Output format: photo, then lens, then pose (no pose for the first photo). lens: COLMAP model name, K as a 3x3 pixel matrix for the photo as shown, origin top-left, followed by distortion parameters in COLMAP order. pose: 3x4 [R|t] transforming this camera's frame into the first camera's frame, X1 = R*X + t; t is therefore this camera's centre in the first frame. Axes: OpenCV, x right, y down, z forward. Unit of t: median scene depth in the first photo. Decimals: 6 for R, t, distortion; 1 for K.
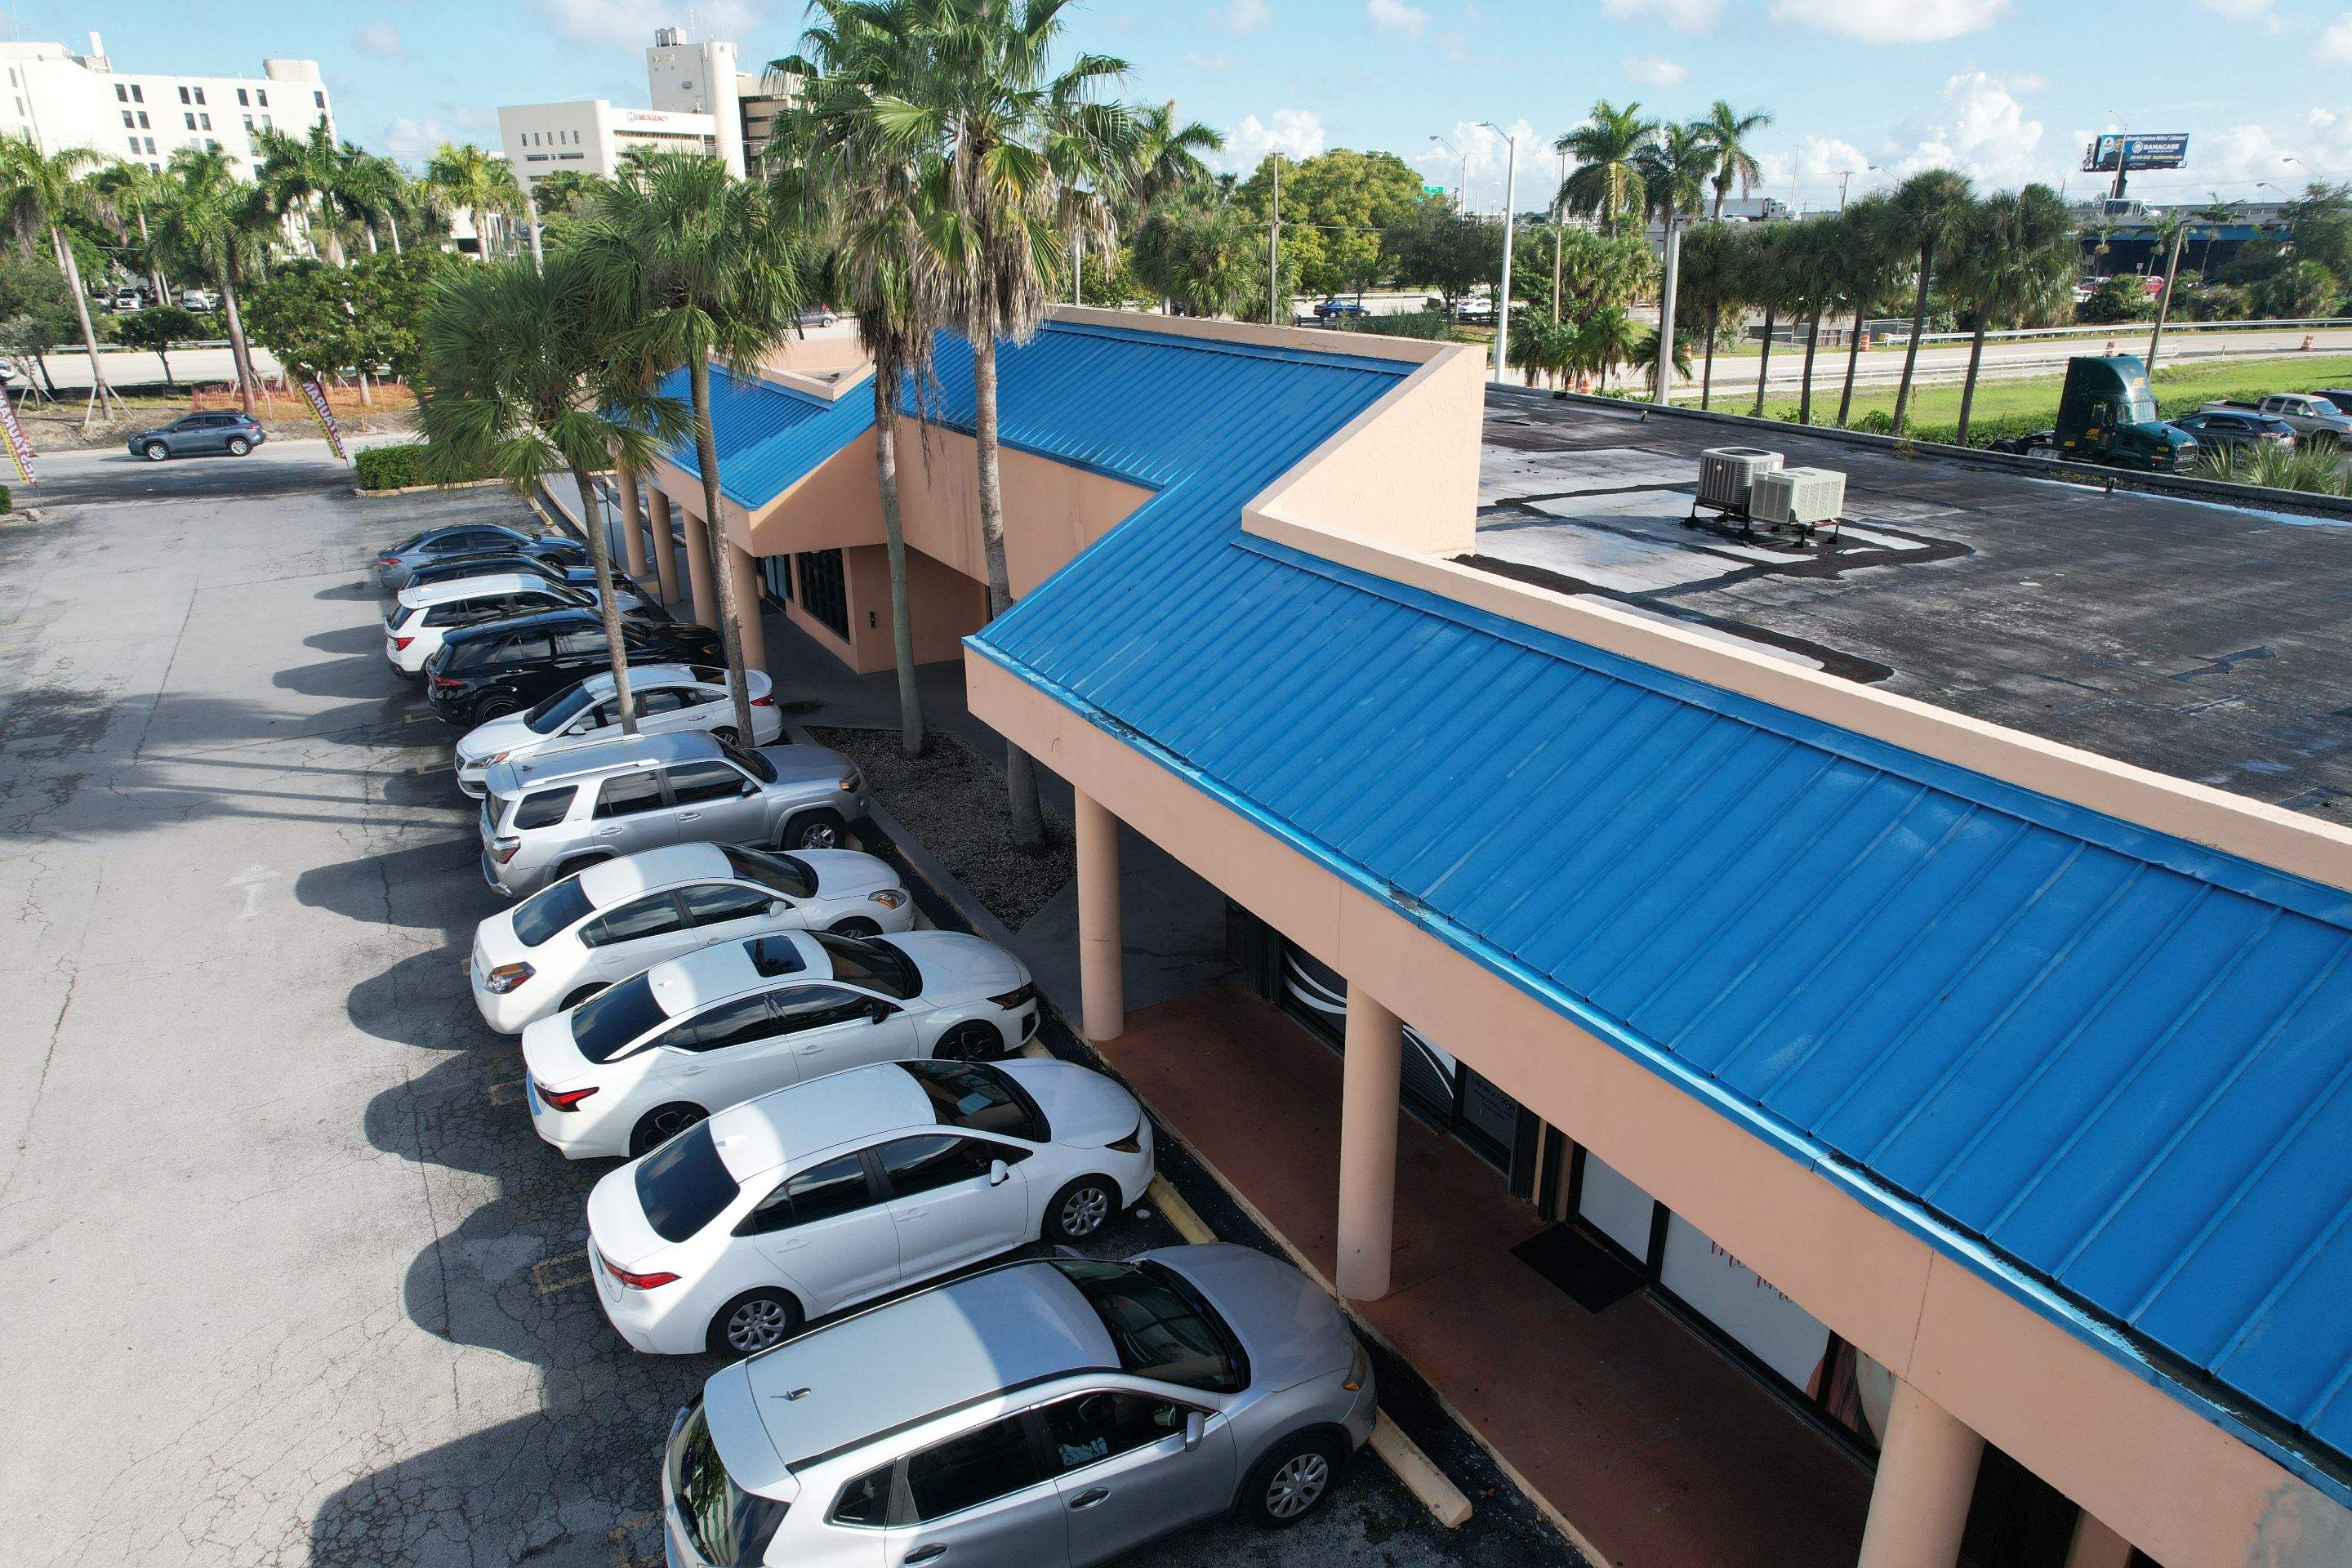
lens RADIAL K [[1503.9, 0, 1190.2], [0, 1503.9, 784.0], [0, 0, 1]] dist [-0.069448, 0.058320]
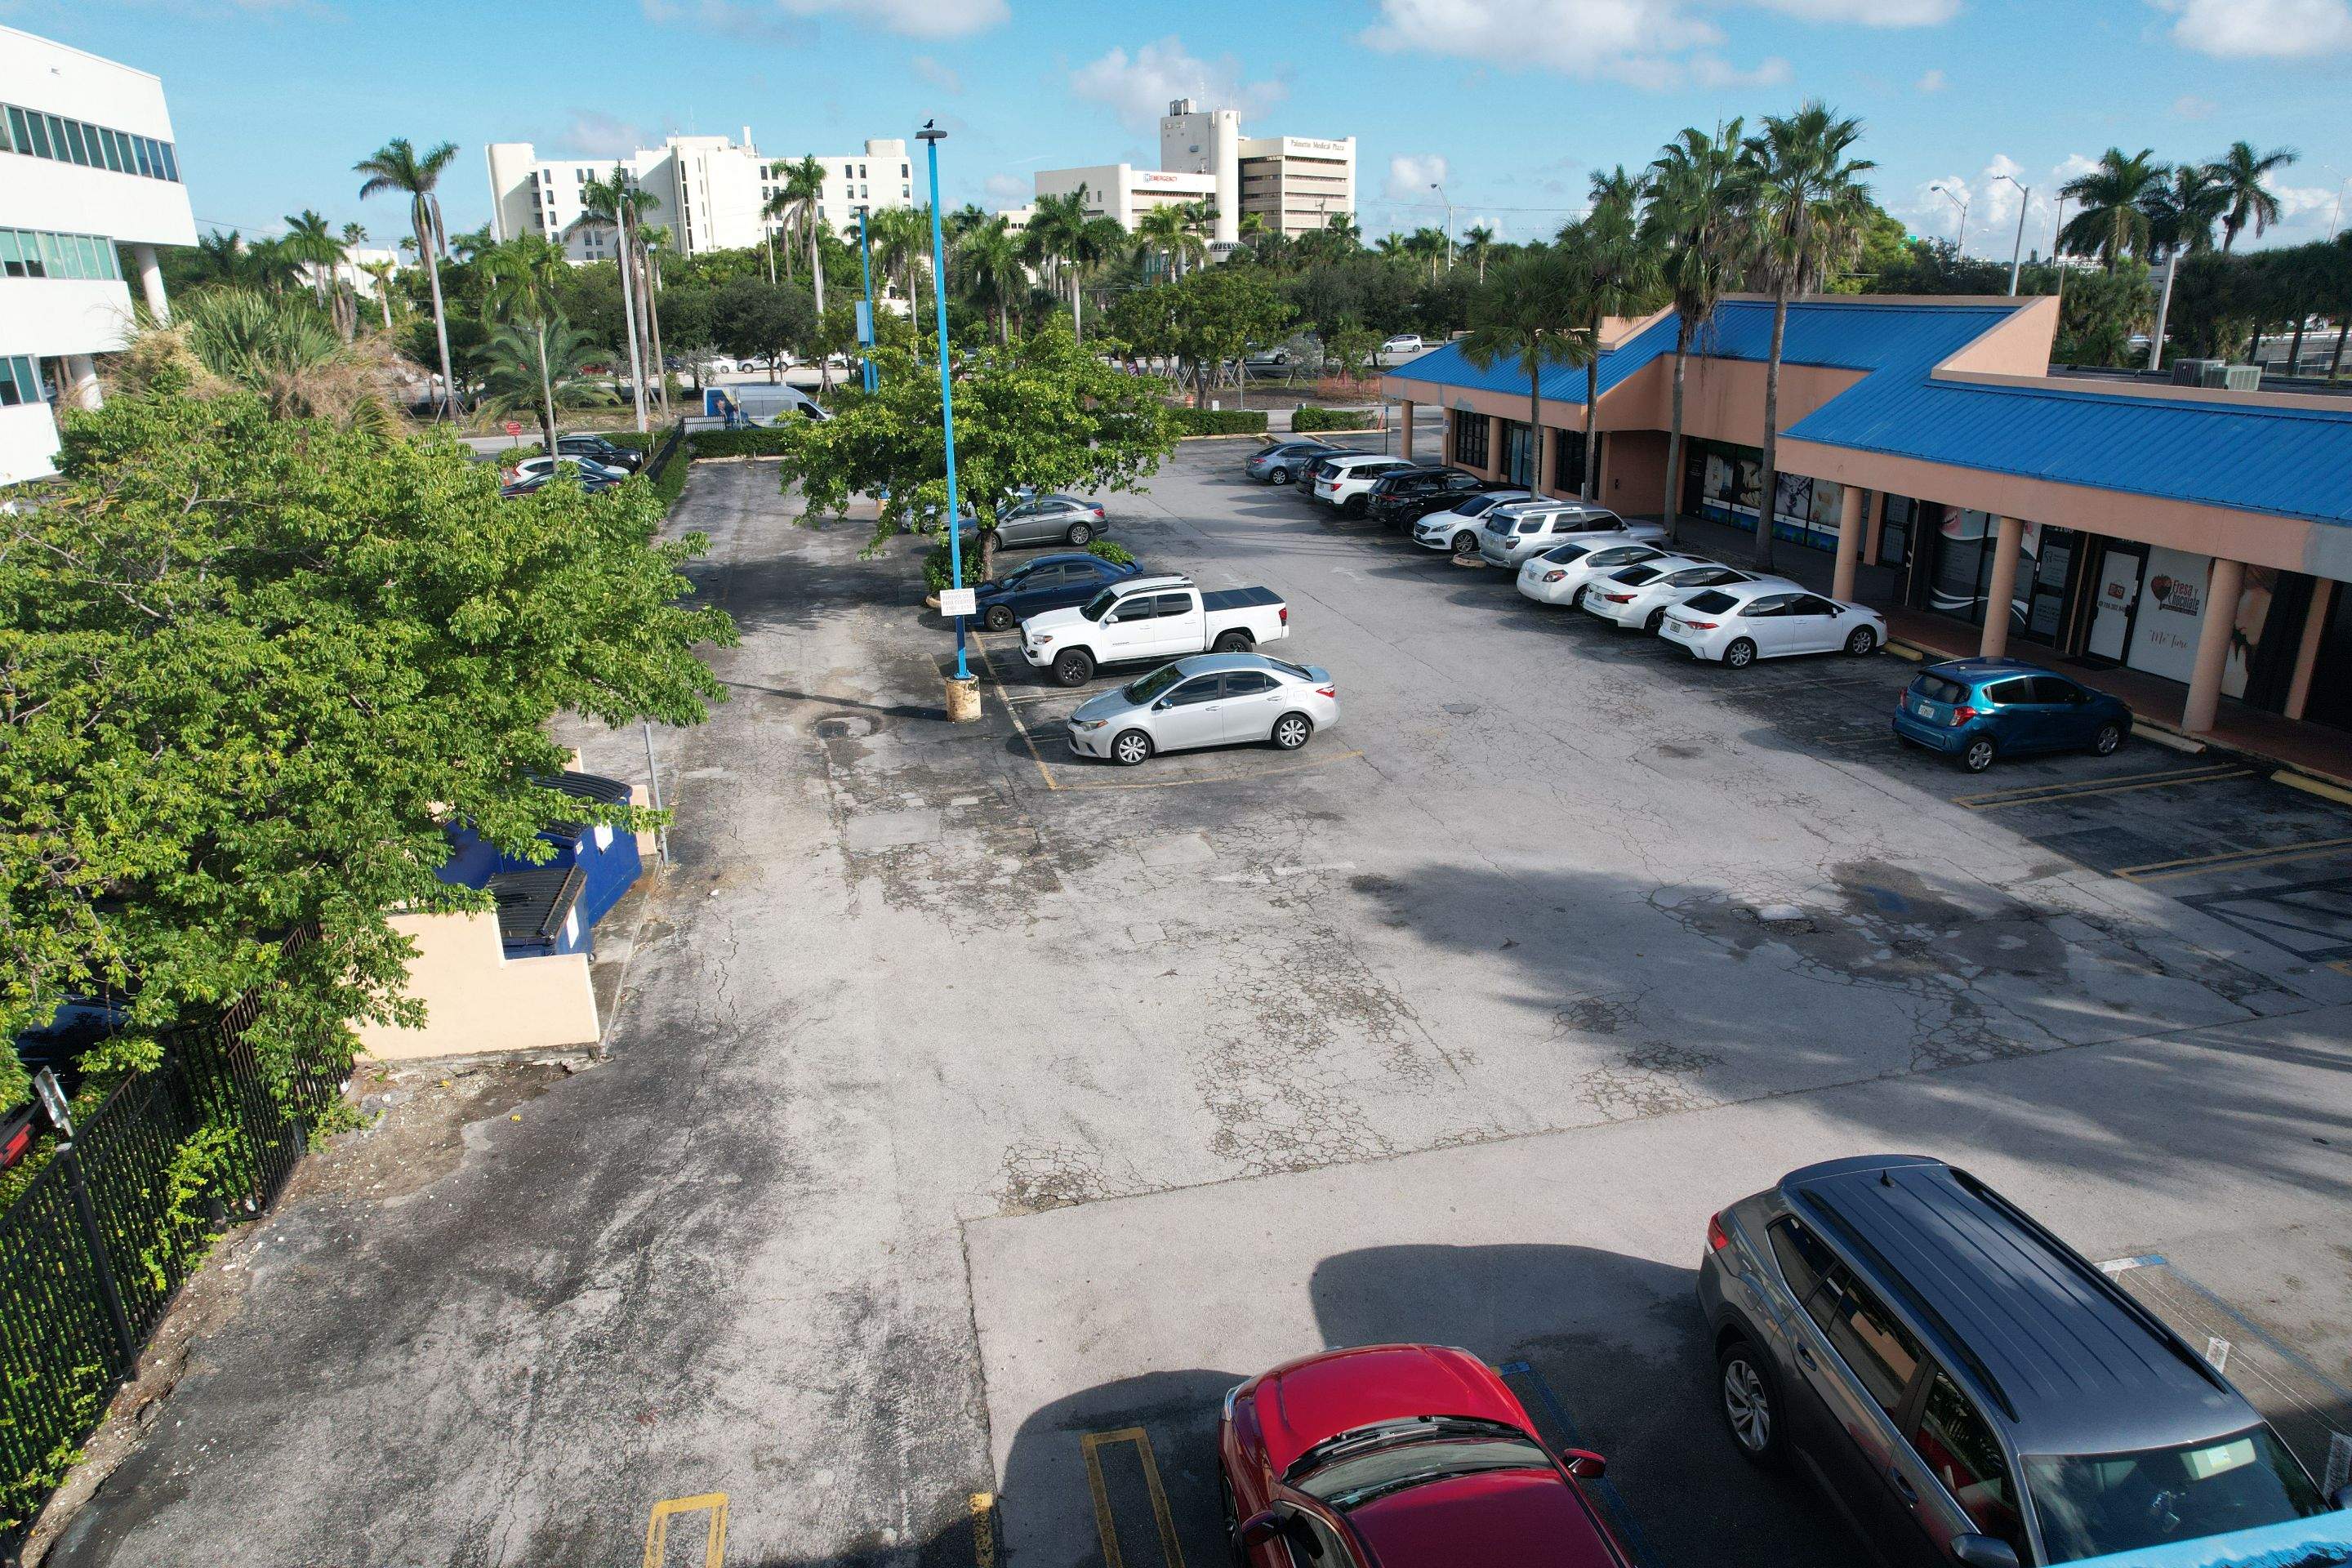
lens RADIAL K [[1503.9, 0, 1179.7], [0, 1503.9, 792.4], [0, 0, 1]] dist [-0.069448, 0.058320]
pose [[0.962422, 0.078940, -0.259830, -0.063425], [-0.085821, 0.996194, -0.015227, 0.085741], [0.257640, 0.036954, 0.965534, -0.205547]]
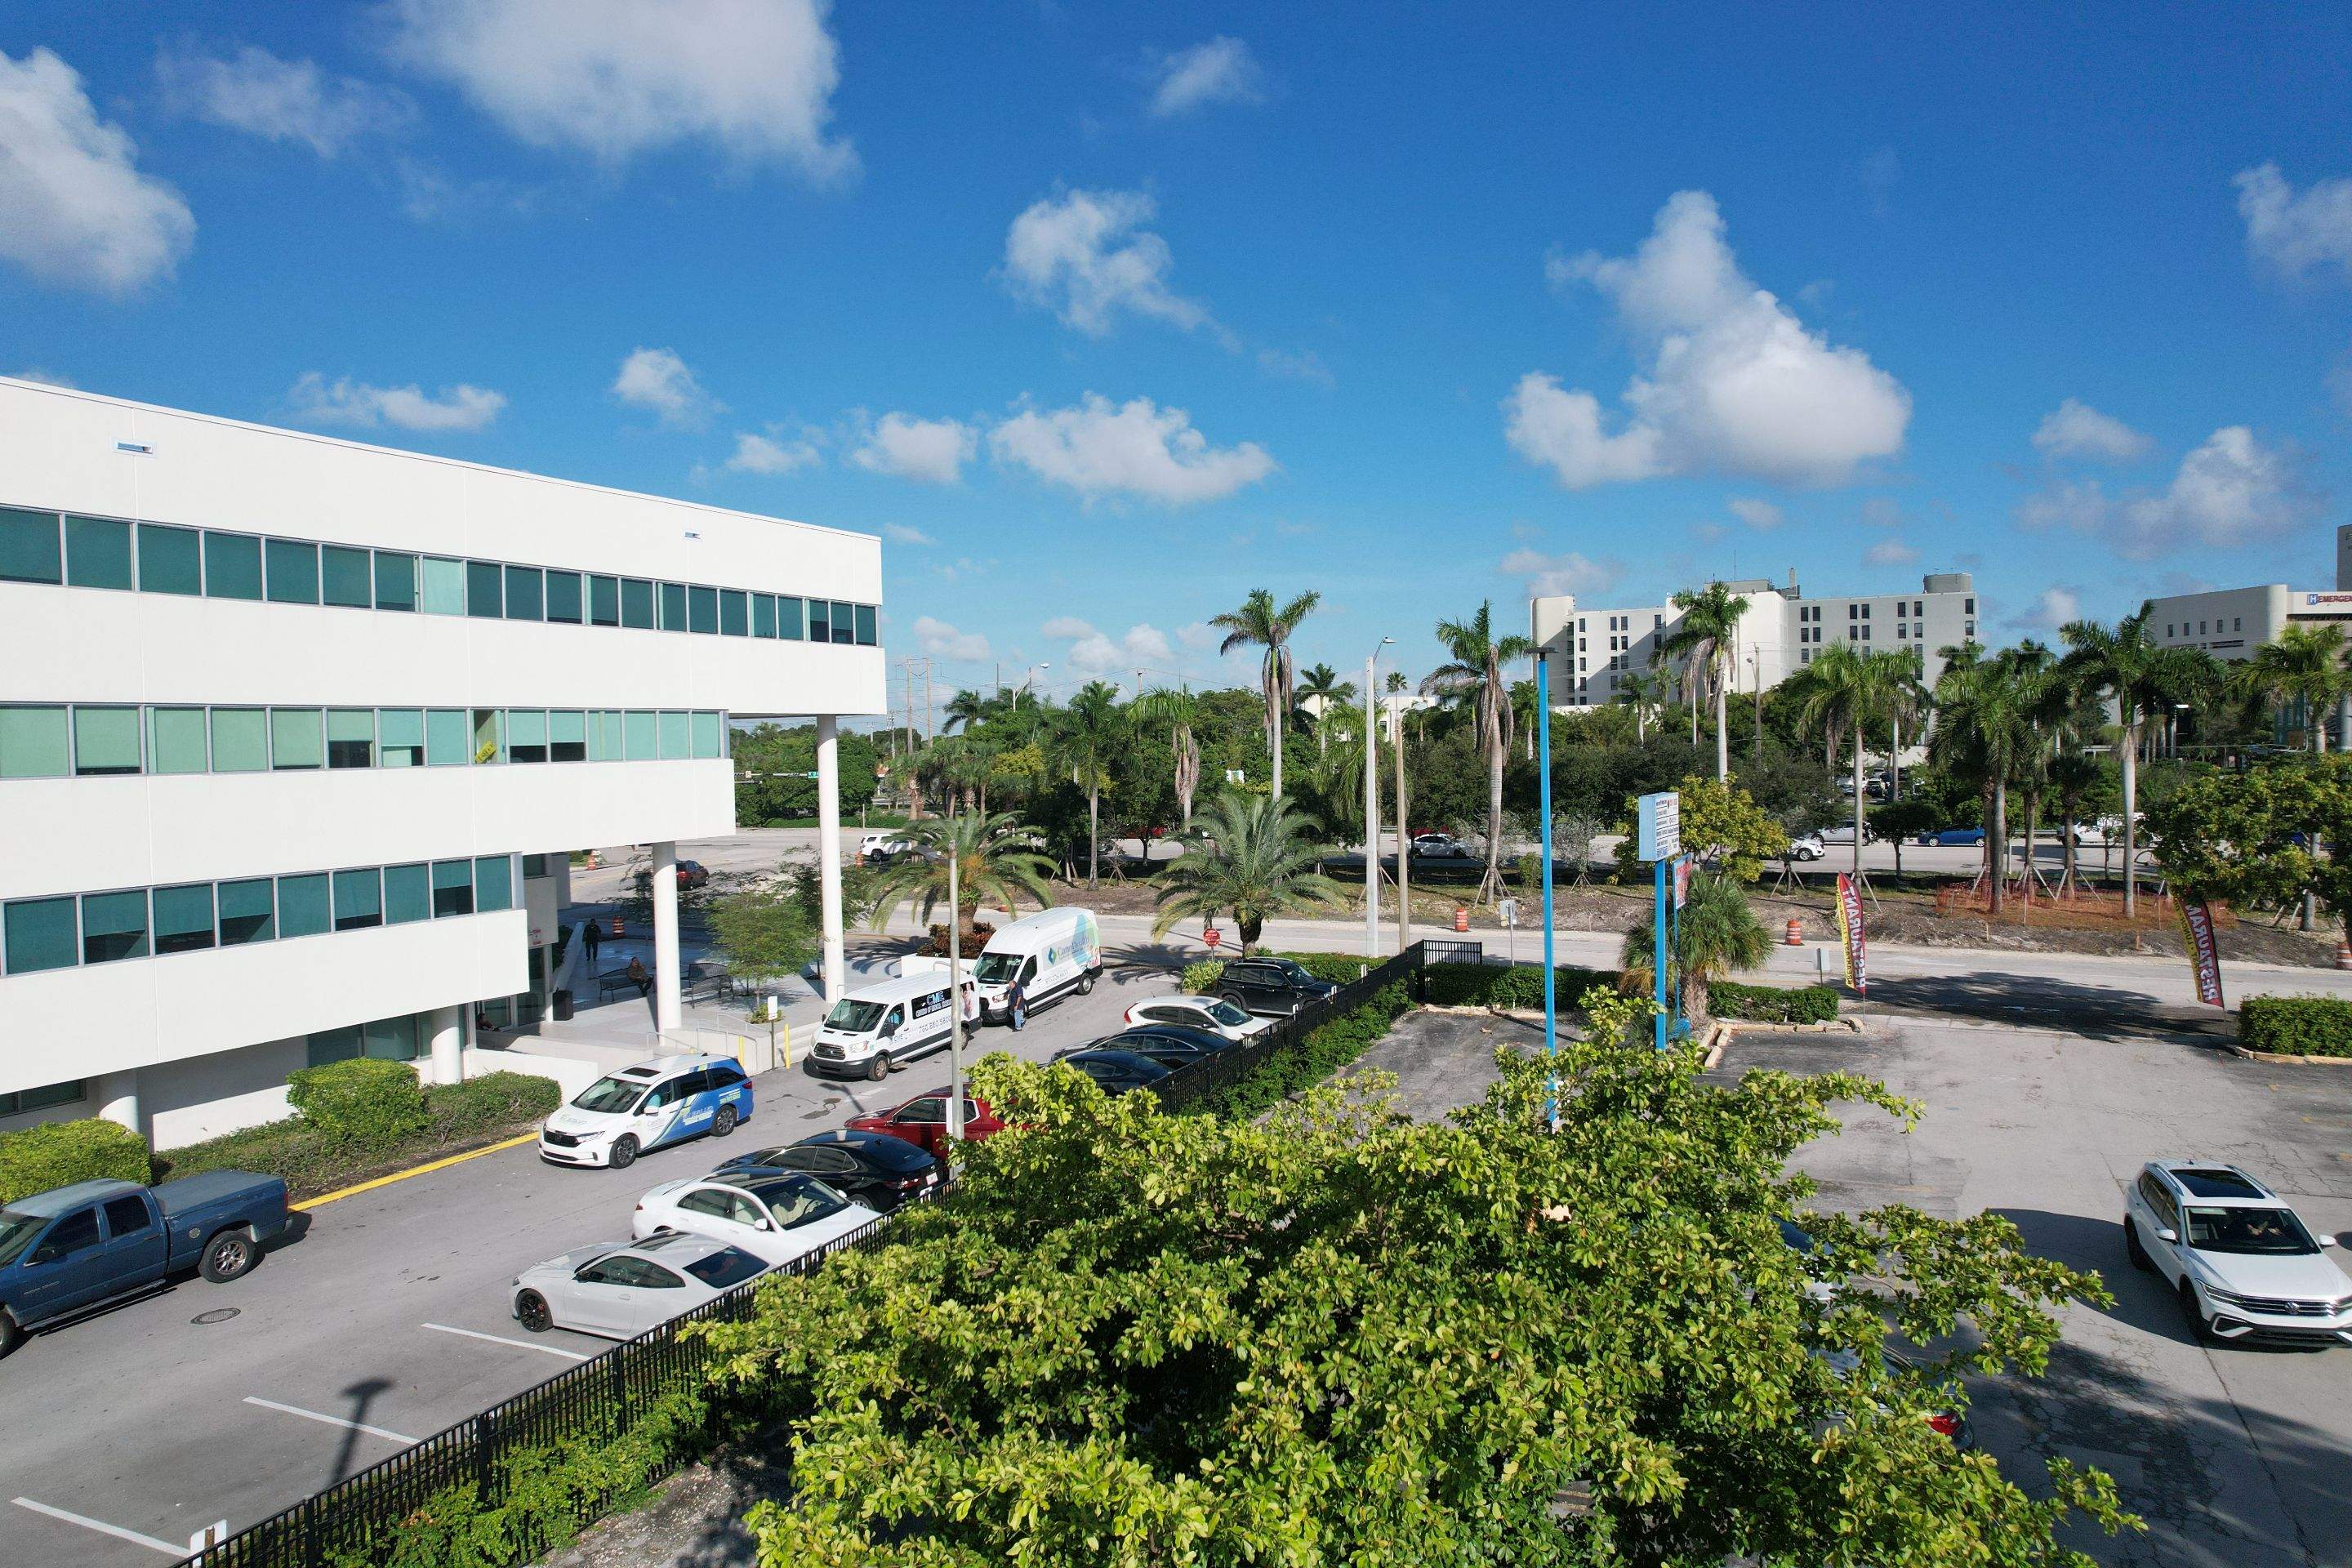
lens RADIAL K [[1503.9, 0, 1184.1], [0, 1503.9, 795.3], [0, 0, 1]] dist [-0.069448, 0.058320]
pose [[0.579601, 0.024215, -0.814541, -0.130755], [-0.271001, 0.948394, -0.164642, -0.024853], [0.768519, 0.316167, 0.556252, 0.057512]]
